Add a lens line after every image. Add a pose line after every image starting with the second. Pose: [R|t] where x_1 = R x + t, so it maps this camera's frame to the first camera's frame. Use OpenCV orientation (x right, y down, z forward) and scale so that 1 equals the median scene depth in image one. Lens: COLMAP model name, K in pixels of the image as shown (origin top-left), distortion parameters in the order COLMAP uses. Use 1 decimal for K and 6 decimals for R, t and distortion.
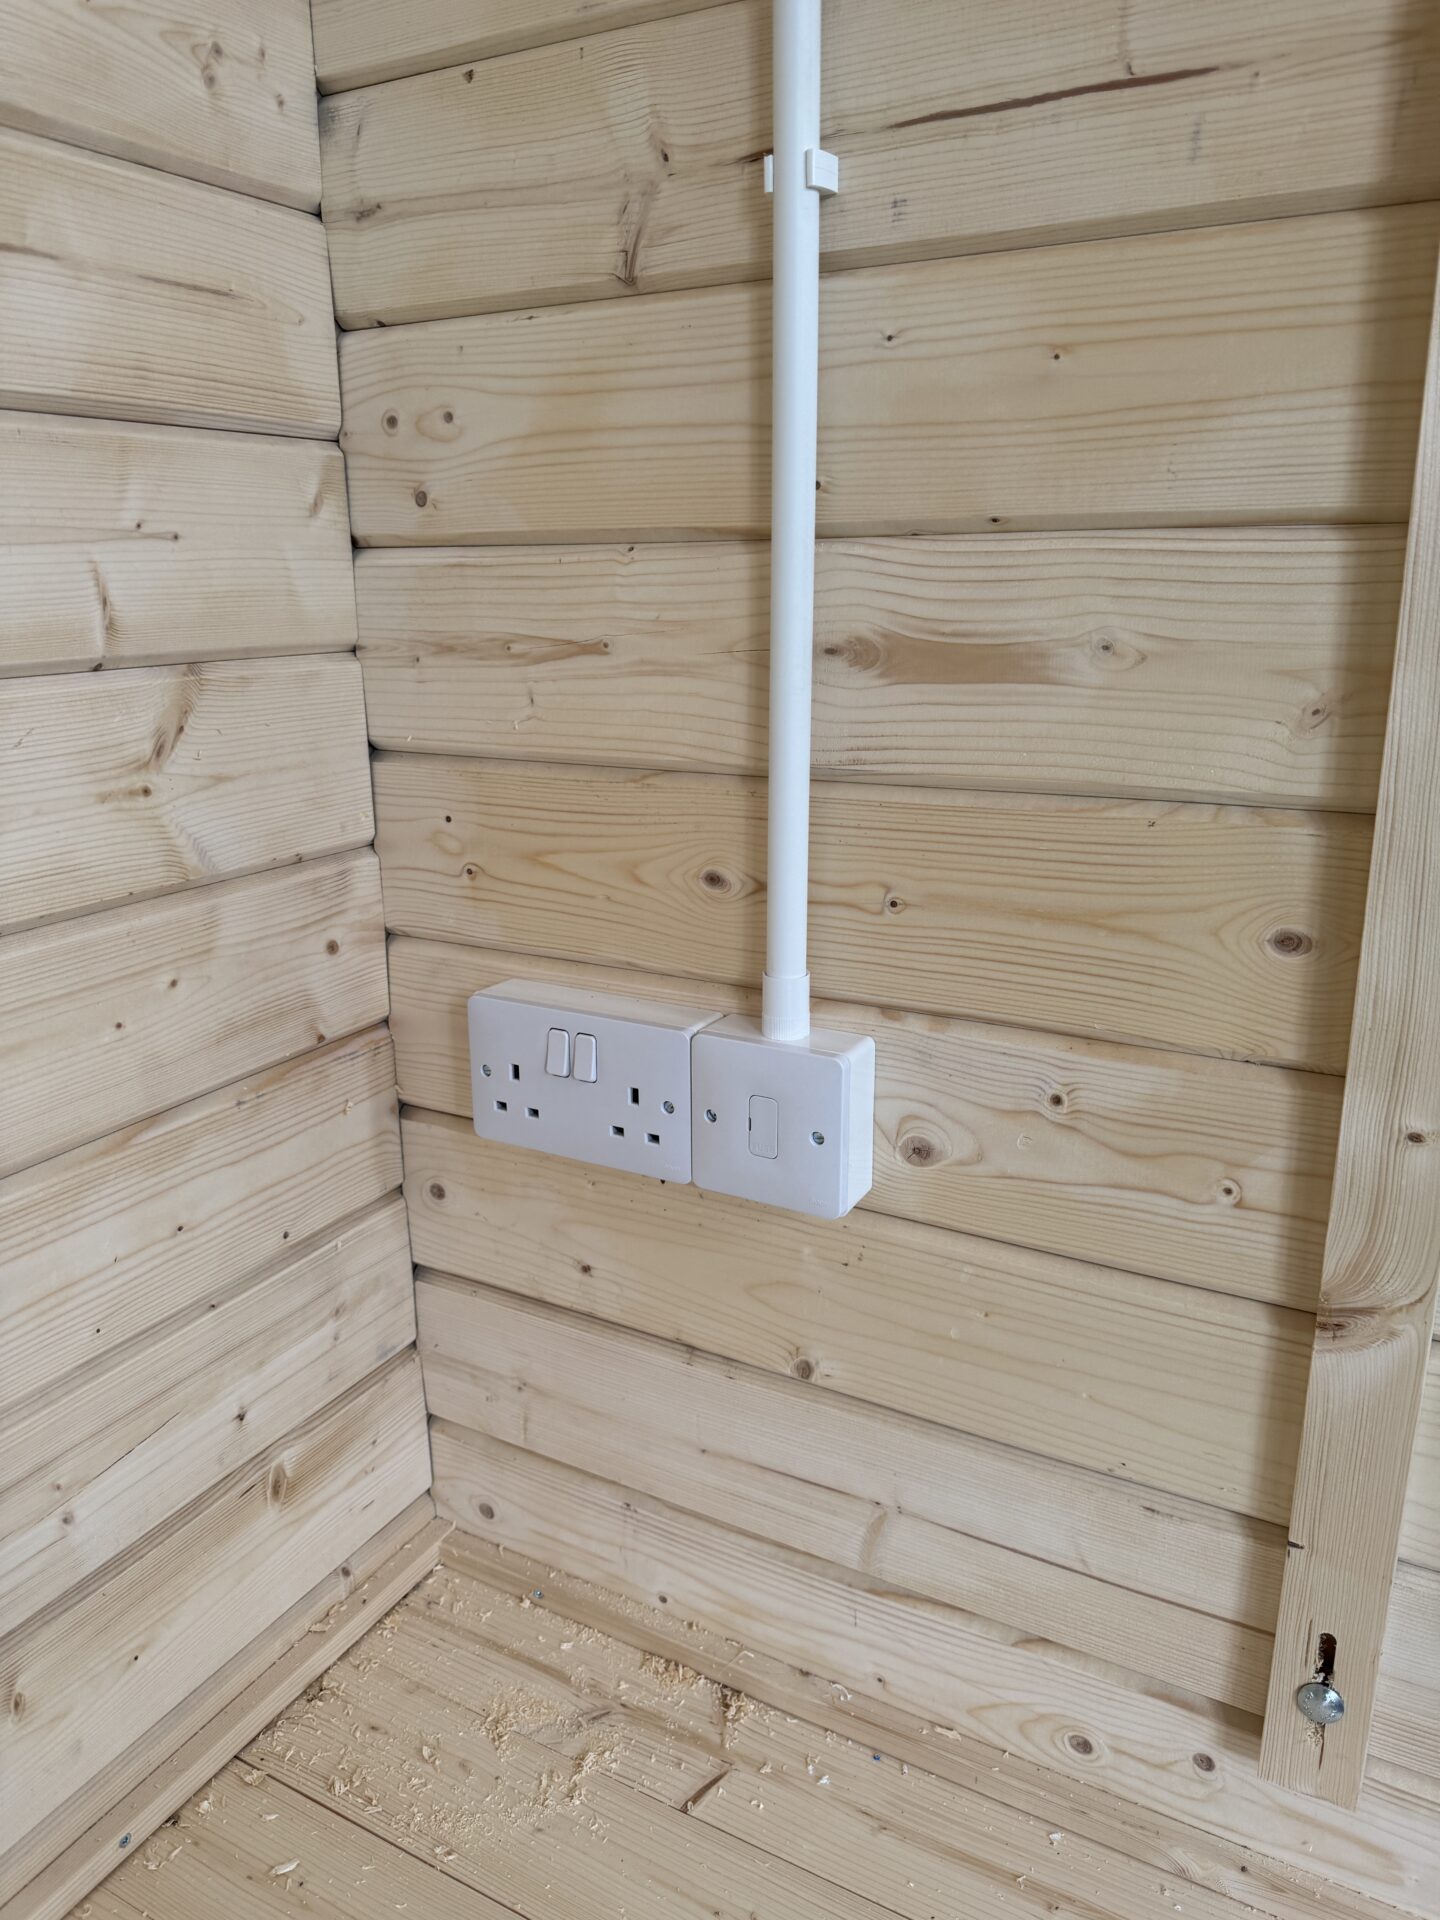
lens RADIAL K [[1359.4, 0, 720.0], [0, 1359.4, 960.0], [0, 0, 1]] dist [0.056282, -0.079775]
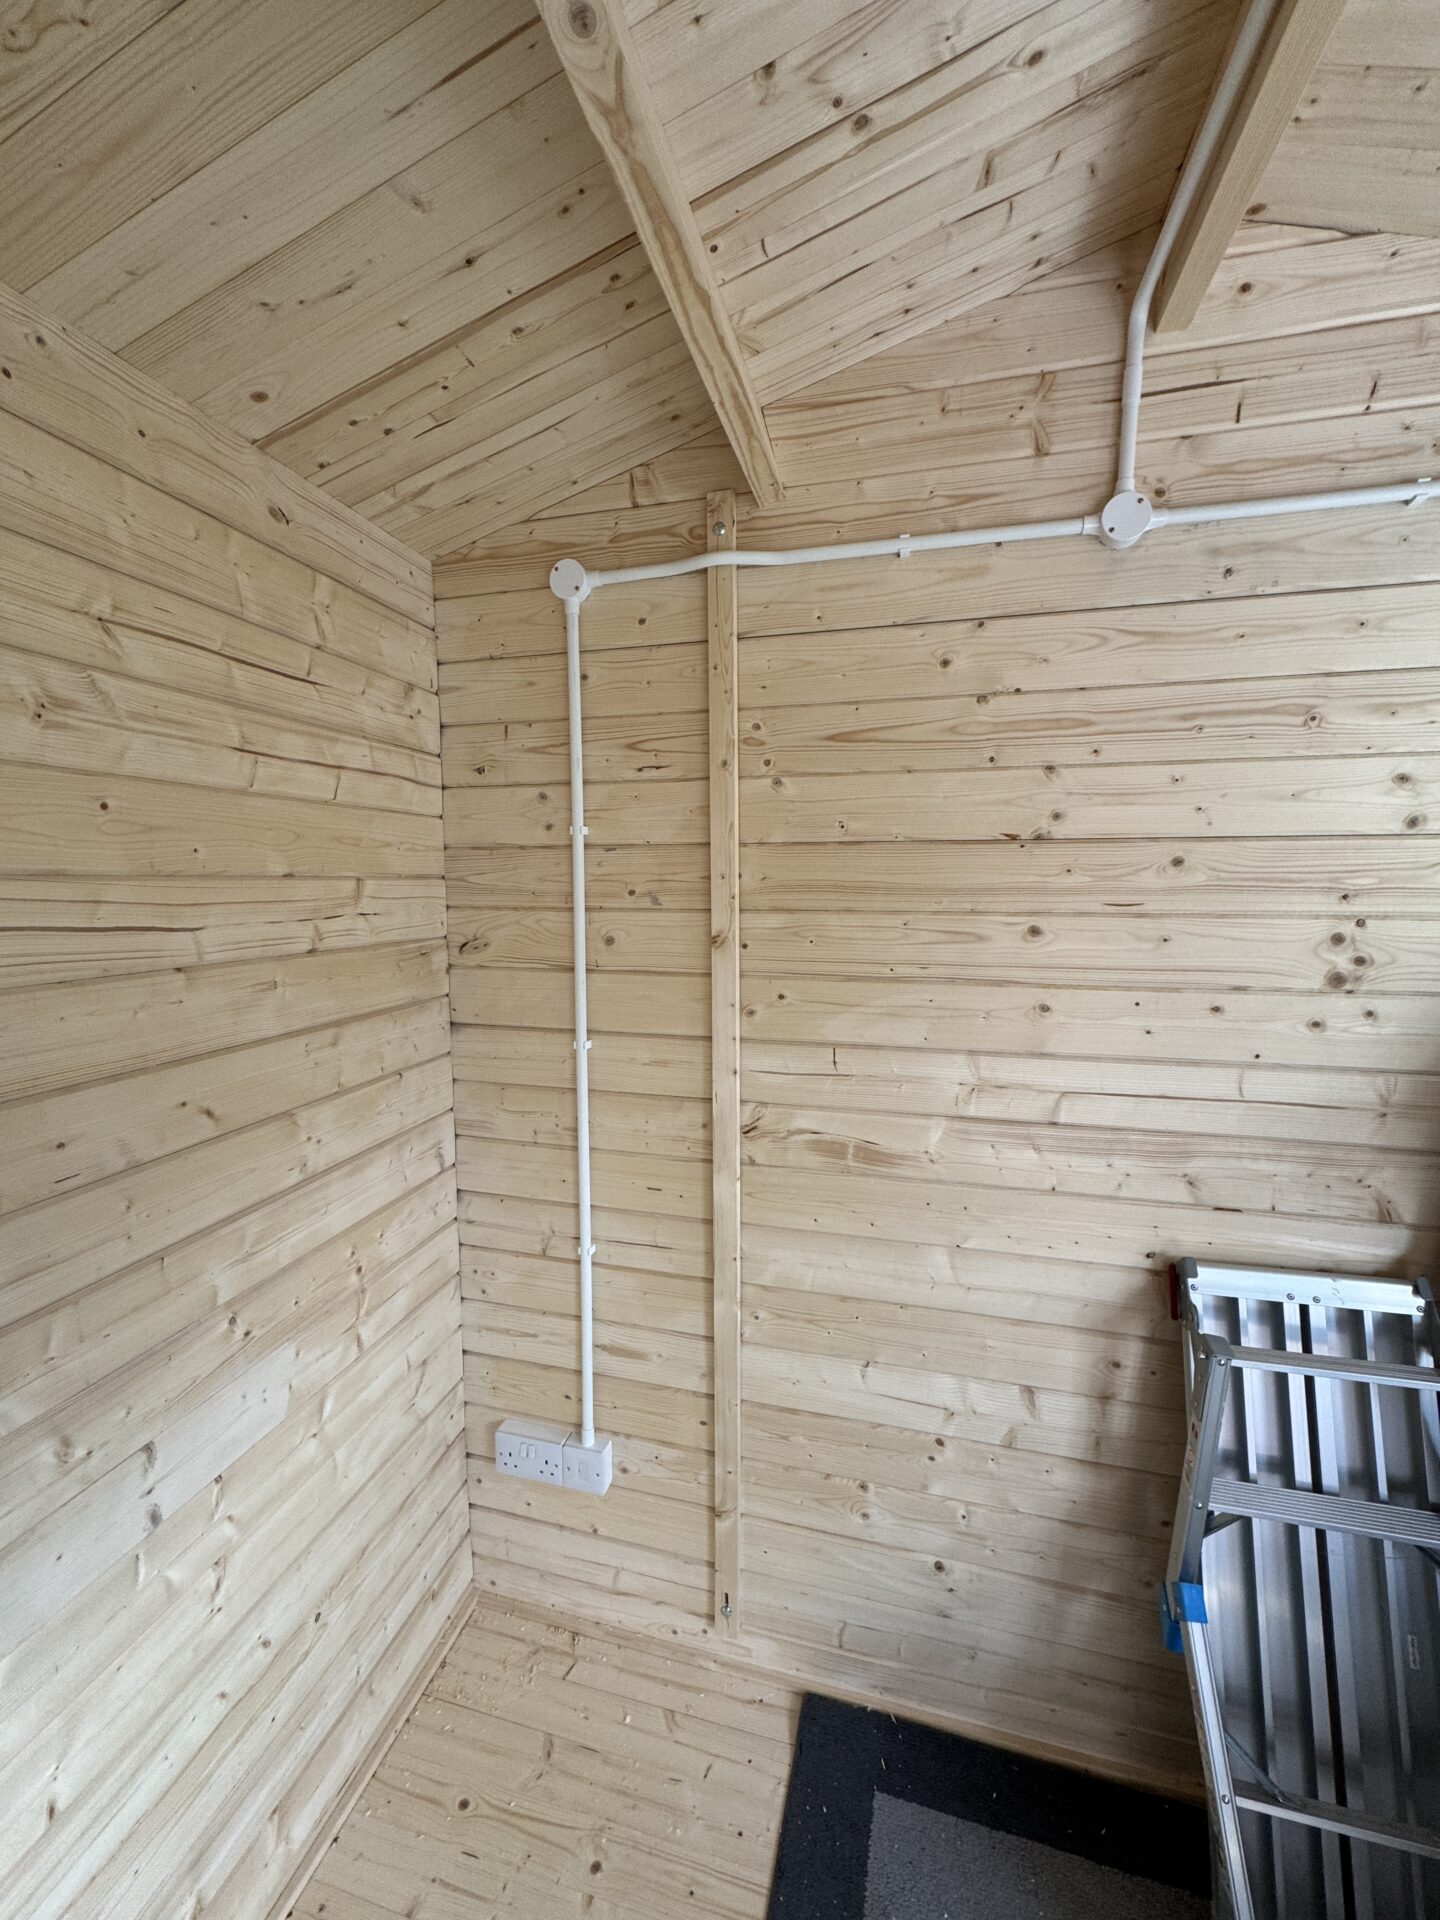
lens RADIAL K [[754.8, 0, 720.0], [0, 754.8, 960.0], [0, 0, 1]] dist [0.001081, 0.000037]
pose [[0.969532, -0.015053, 0.244502, -0.084851], [0.056953, 0.984610, -0.165223, -0.856609], [-0.238252, 0.174114, 0.955469, -1.274294]]
